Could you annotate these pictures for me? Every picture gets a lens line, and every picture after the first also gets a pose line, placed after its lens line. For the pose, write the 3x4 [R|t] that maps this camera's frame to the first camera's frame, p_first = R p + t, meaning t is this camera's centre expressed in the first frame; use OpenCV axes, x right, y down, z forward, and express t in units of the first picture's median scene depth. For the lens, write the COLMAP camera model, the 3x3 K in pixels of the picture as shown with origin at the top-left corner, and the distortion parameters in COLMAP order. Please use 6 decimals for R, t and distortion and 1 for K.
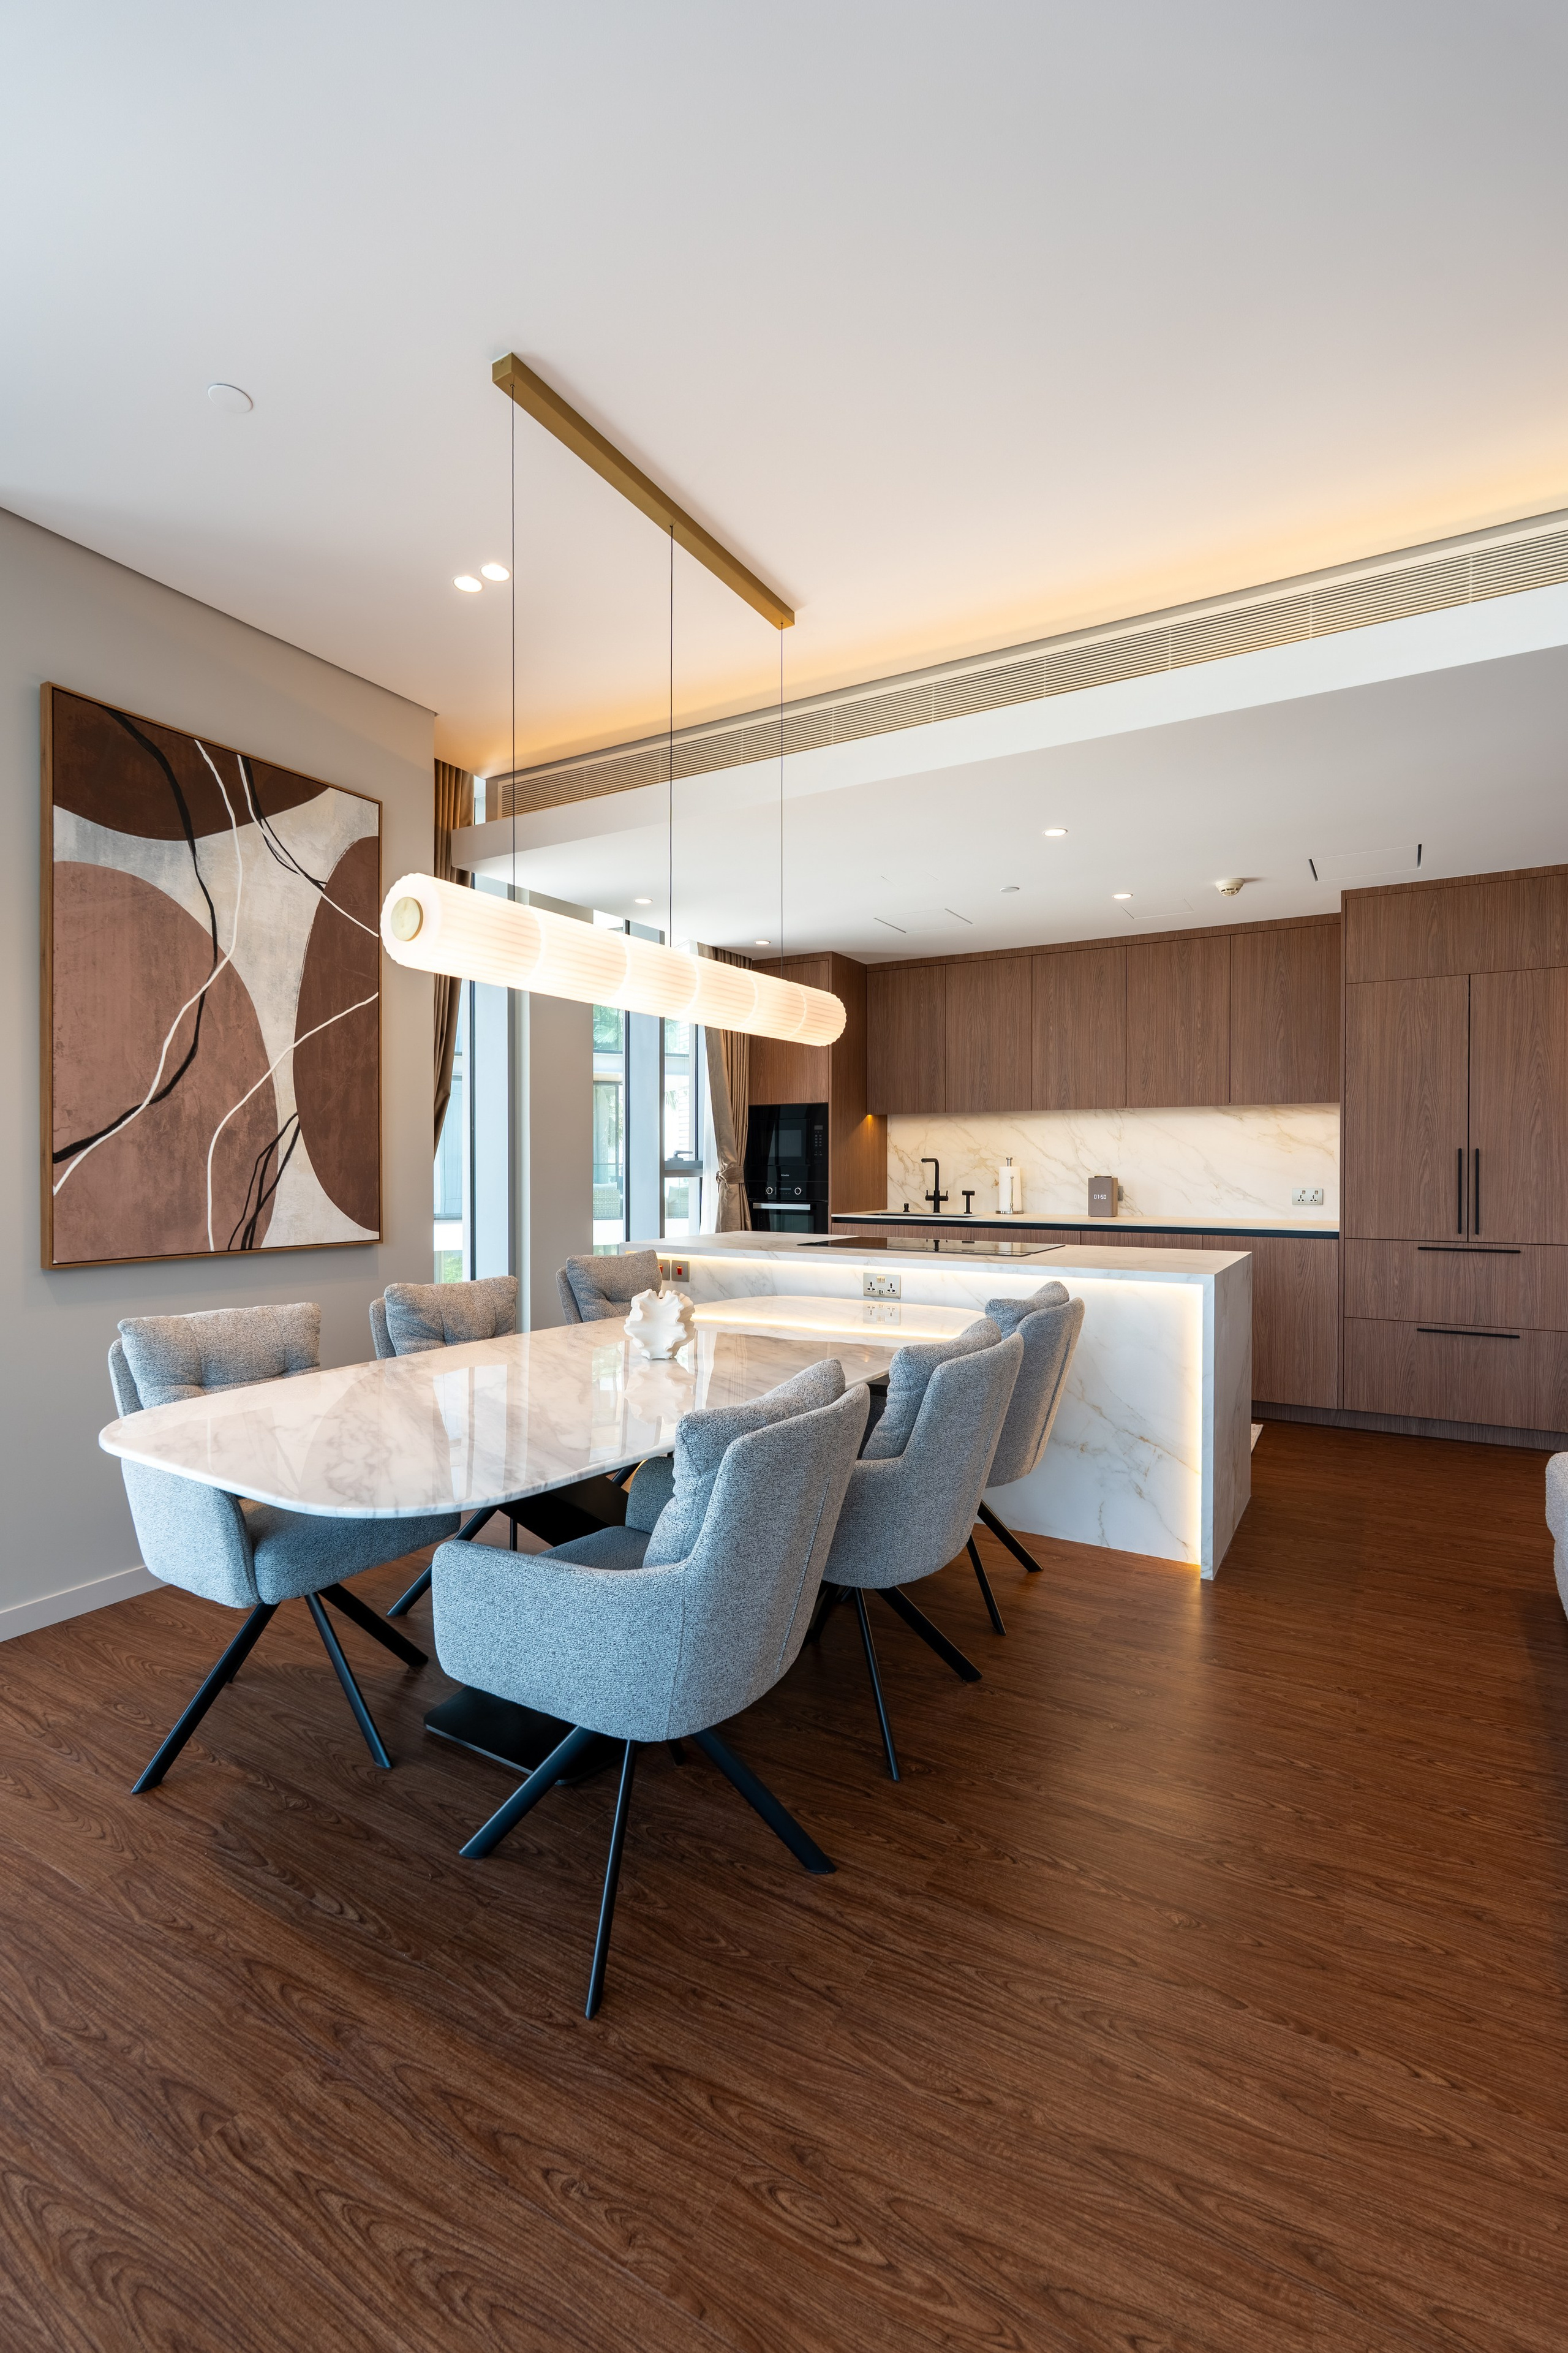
lens RADIAL K [[1036.8, 0, 803.1], [0, 1036.8, 1167.1], [0, 0, 1]] dist [-0.003815, 0.000677]
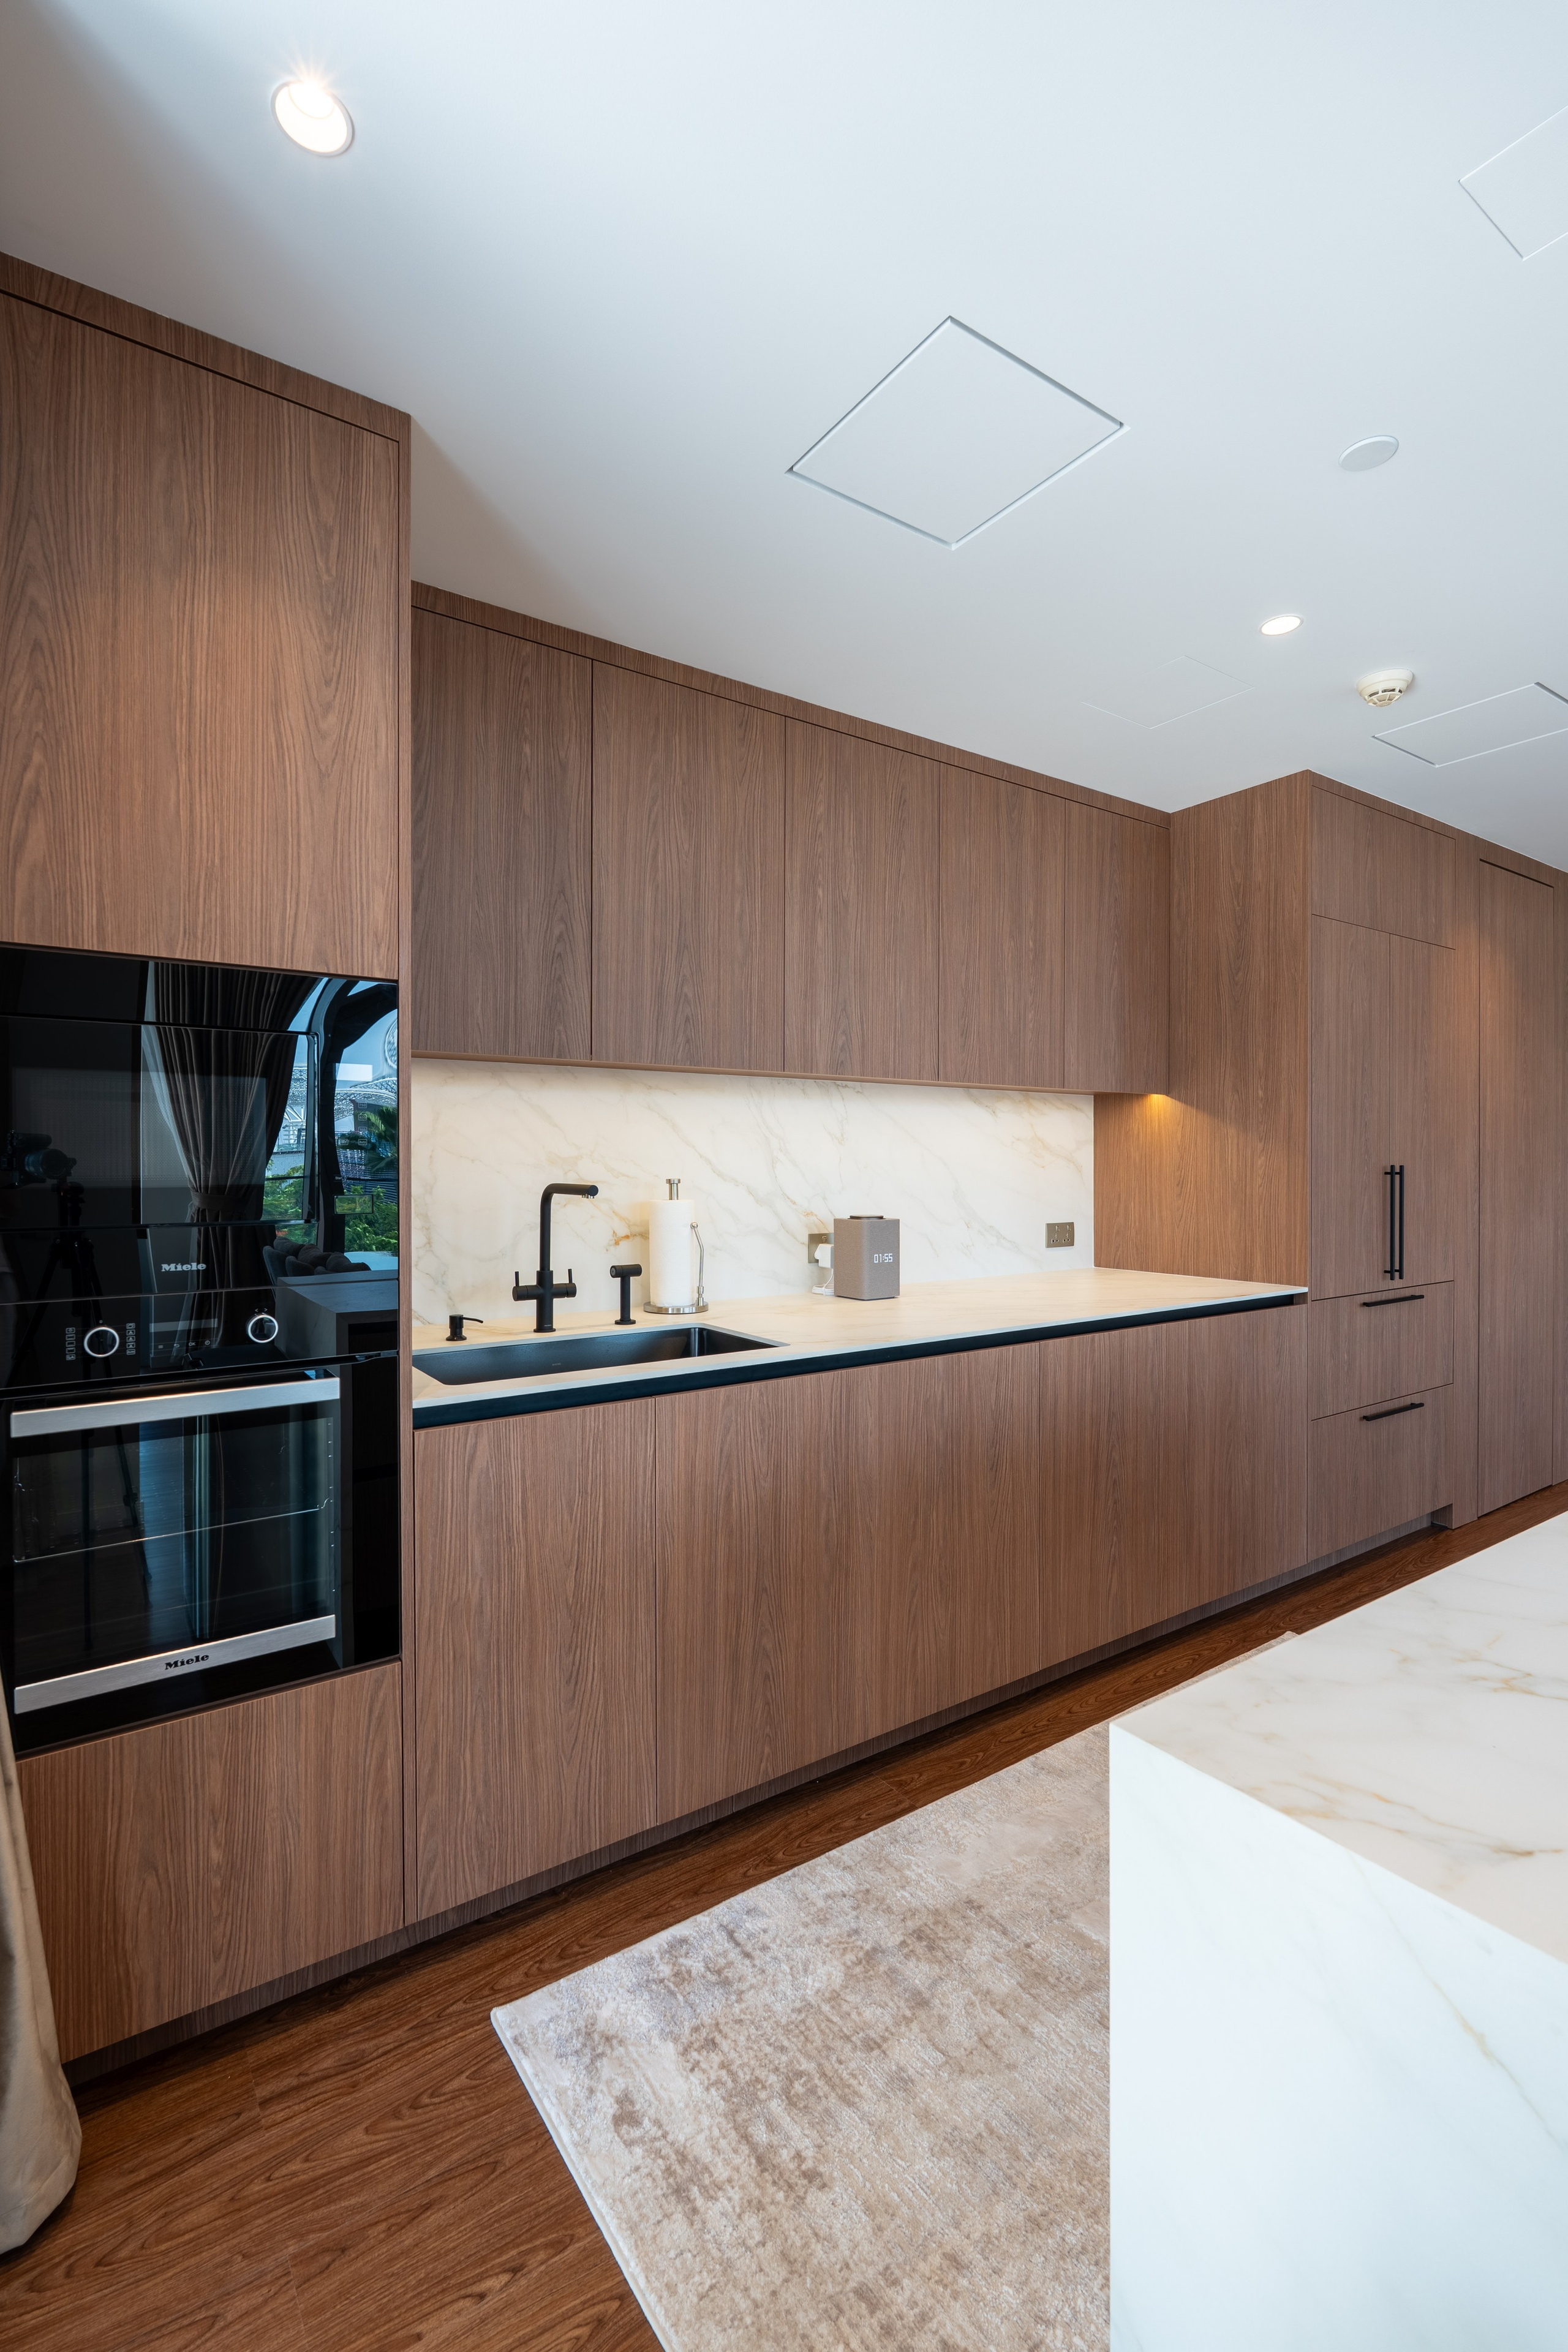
lens RADIAL K [[1036.5, 0, 739.2], [0, 1036.5, 1172.1], [0, 0, 1]] dist [-0.003815, 0.000677]
pose [[0.445931, -0.005613, 0.895050, -0.196826], [0.006444, 0.999975, 0.003061, -0.015047], [-0.895044, 0.004403, 0.445956, 0.900863]]
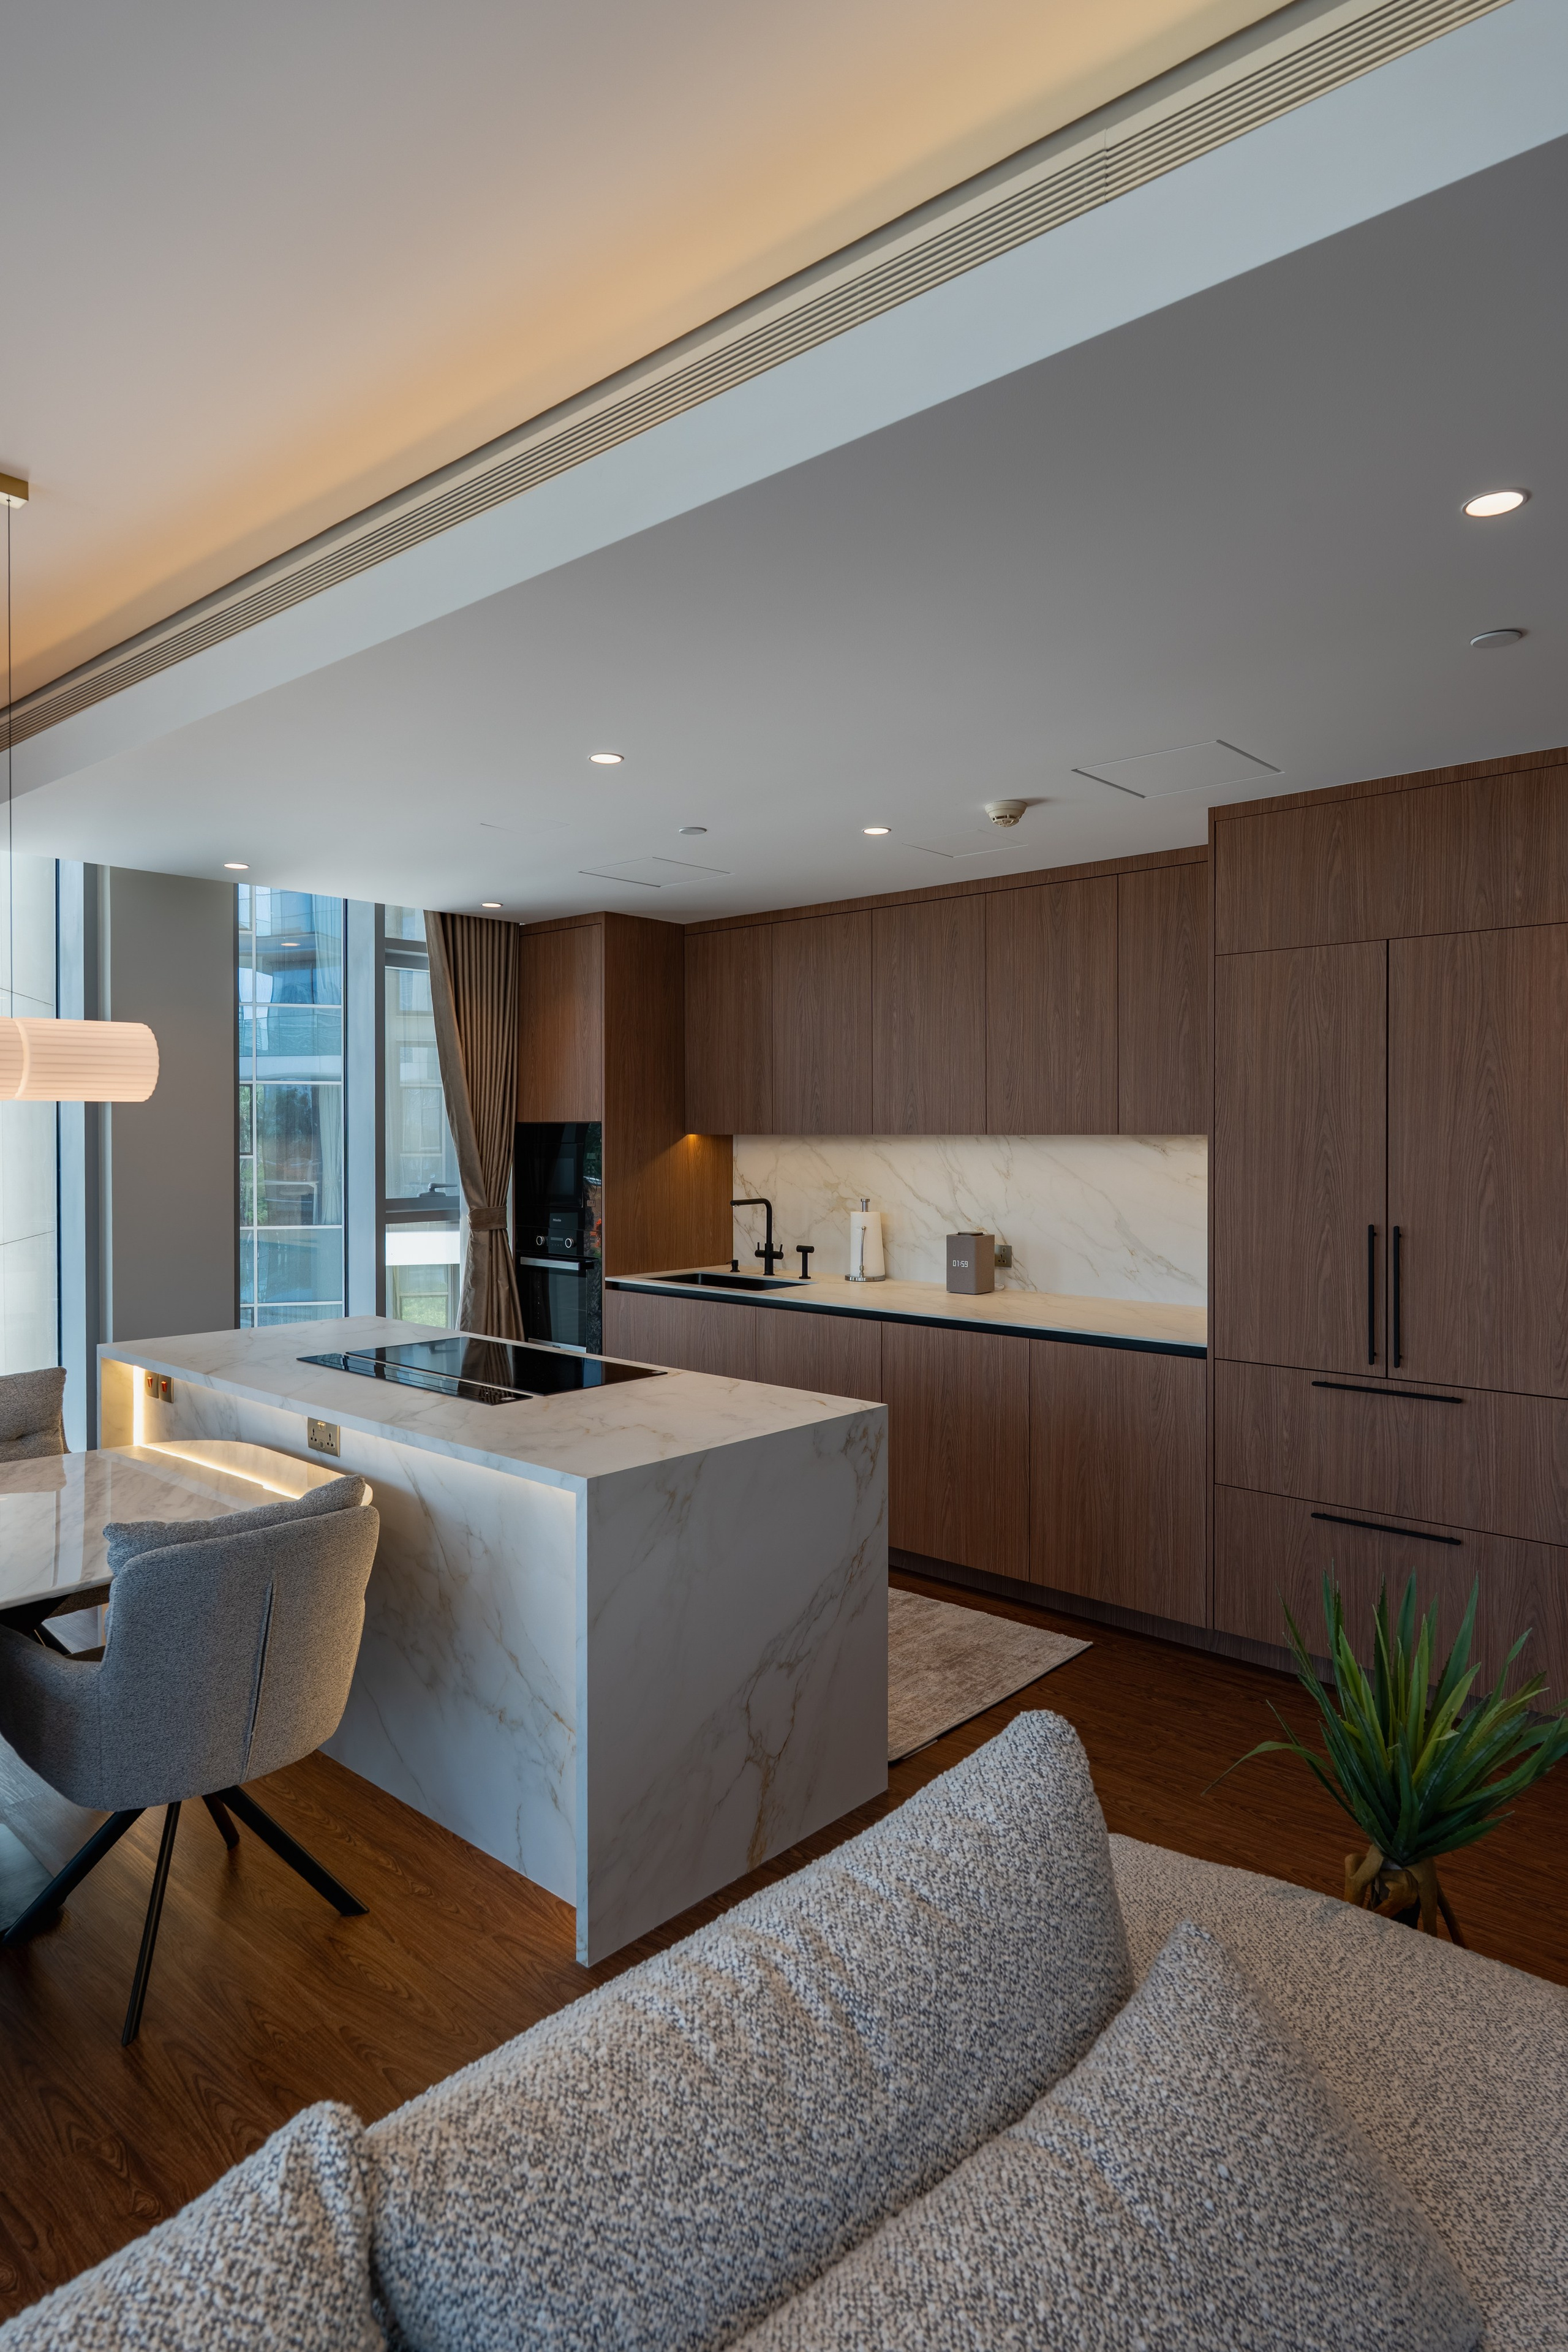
lens RADIAL K [[1328.8, 0, 782.0], [0, 1328.8, 1136.2], [0, 0, 1]] dist [-0.020004, 0.000175]
pose [[0.978594, 0.001328, -0.205796, 0.376133], [-0.001863, 0.999995, -0.002406, -0.056036], [0.205791, 0.002738, 0.978592, 0.136774]]
